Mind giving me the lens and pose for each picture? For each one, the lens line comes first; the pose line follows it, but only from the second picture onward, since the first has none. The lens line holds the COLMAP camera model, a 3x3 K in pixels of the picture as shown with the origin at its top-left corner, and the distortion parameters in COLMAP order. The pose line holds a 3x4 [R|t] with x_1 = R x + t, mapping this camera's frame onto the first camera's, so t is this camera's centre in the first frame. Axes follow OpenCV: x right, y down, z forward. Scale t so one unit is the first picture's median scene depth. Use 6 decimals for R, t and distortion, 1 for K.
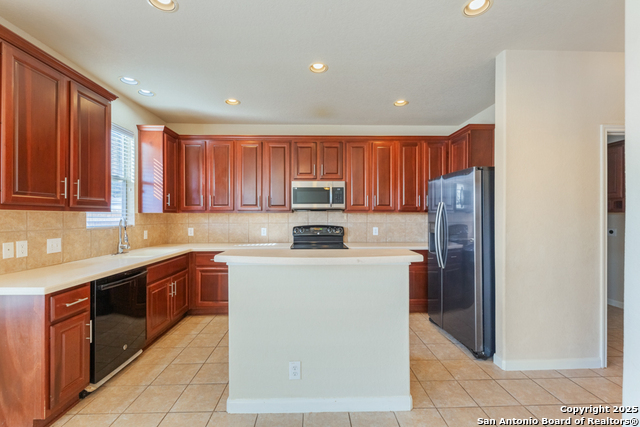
lens RADIAL K [[264.9, 0, 320.0], [0, 264.9, 213.5], [0, 0, 1]] dist [0.000192, -0.000236]
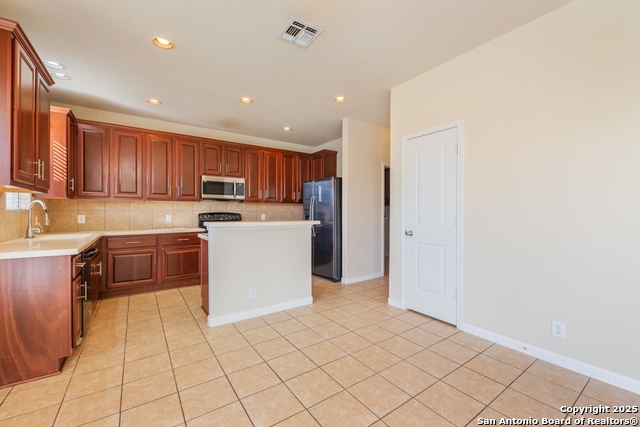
lens RADIAL K [[262.2, 0, 312.0], [0, 262.2, 211.0], [0, 0, 1]] dist [0.015795, 0.000057]
pose [[0.845131, 0.005942, 0.534527, -0.322599], [-0.005943, 0.999981, -0.001721, 0.039247], [-0.534527, -0.001723, 0.845150, -0.284238]]
